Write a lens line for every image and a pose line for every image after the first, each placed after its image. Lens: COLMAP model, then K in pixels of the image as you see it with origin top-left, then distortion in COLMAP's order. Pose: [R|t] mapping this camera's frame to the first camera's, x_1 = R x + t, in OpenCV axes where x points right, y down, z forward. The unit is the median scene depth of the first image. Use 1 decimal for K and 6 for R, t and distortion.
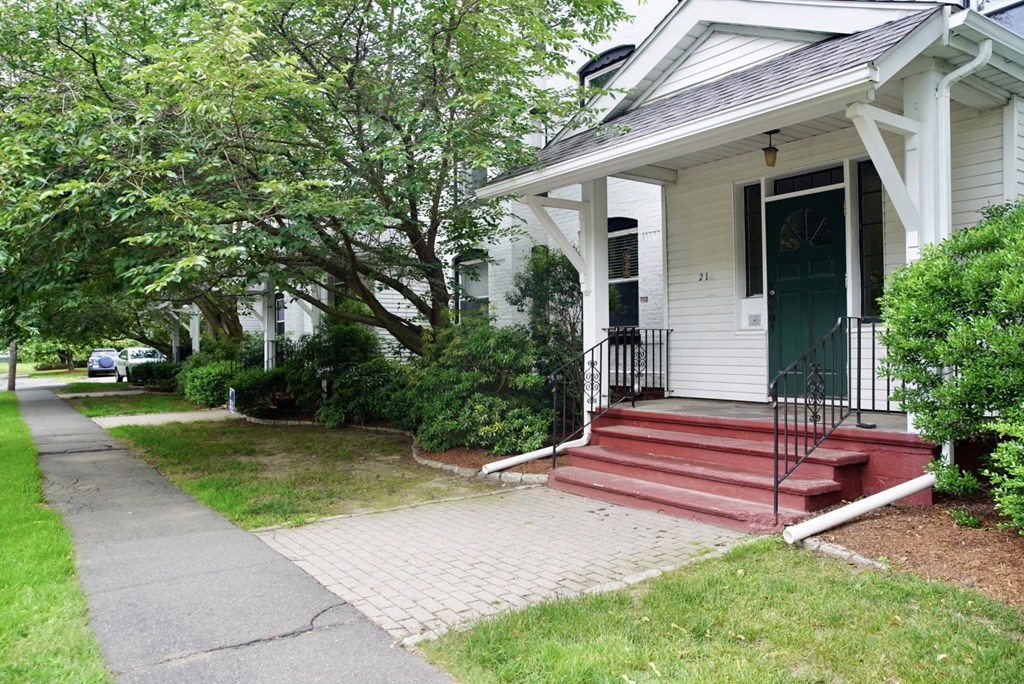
lens RADIAL K [[758.6, 0, 511.7], [0, 758.6, 343.1], [0, 0, 1]] dist [-0.015044, 0.004857]
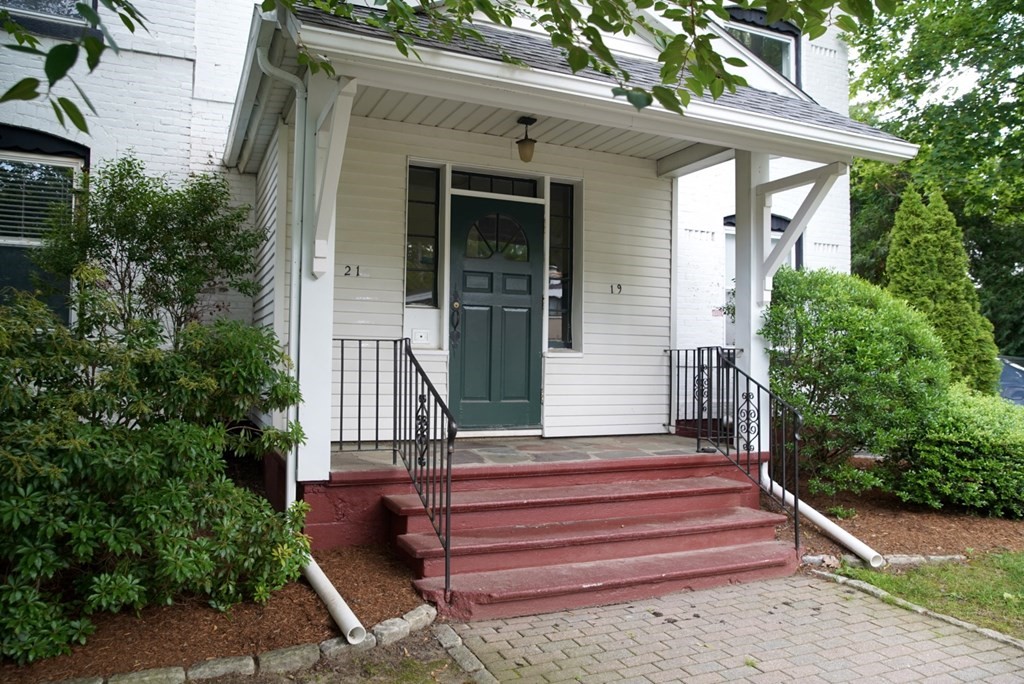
lens RADIAL K [[758.6, 0, 512.7], [0, 758.6, 340.4], [0, 0, 1]] dist [-0.015044, 0.004857]
pose [[0.203173, 0.046901, 0.978019, -0.488528], [-0.015077, 0.998884, -0.044769, 0.008342], [-0.979027, -0.005650, 0.203654, 0.842527]]
